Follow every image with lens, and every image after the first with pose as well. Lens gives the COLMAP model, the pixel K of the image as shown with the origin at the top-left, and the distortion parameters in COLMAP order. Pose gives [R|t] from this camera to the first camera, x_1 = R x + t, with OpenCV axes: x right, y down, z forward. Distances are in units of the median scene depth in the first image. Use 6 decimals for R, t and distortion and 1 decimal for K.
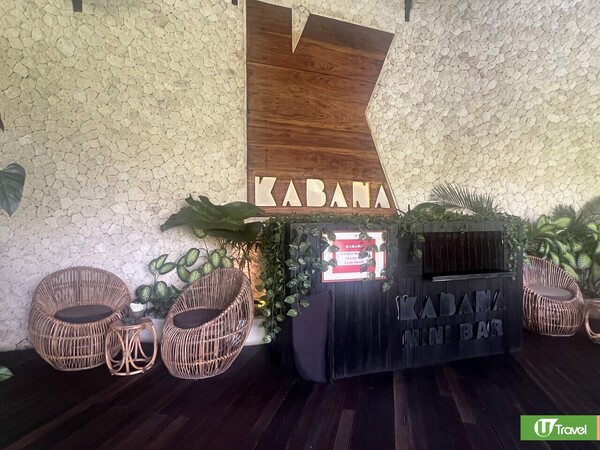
lens RADIAL K [[346.1, 0, 297.0], [0, 346.1, 224.5], [0, 0, 1]] dist [-0.005855, -0.000349]
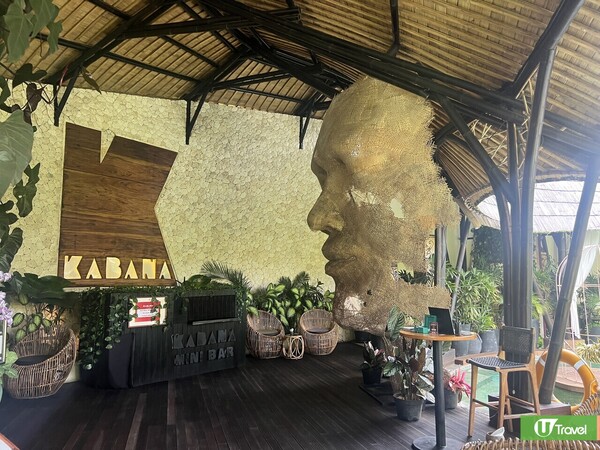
lens RADIAL K [[443.8, 0, 301.1], [0, 443.8, 228.0], [0, 0, 1]] dist [0.048257, -0.043444]
pose [[0.858408, 0.059303, 0.509527, -0.213176], [0.007199, 0.991804, -0.127563, -0.021135], [-0.512916, 0.113169, 0.850946, -0.842926]]
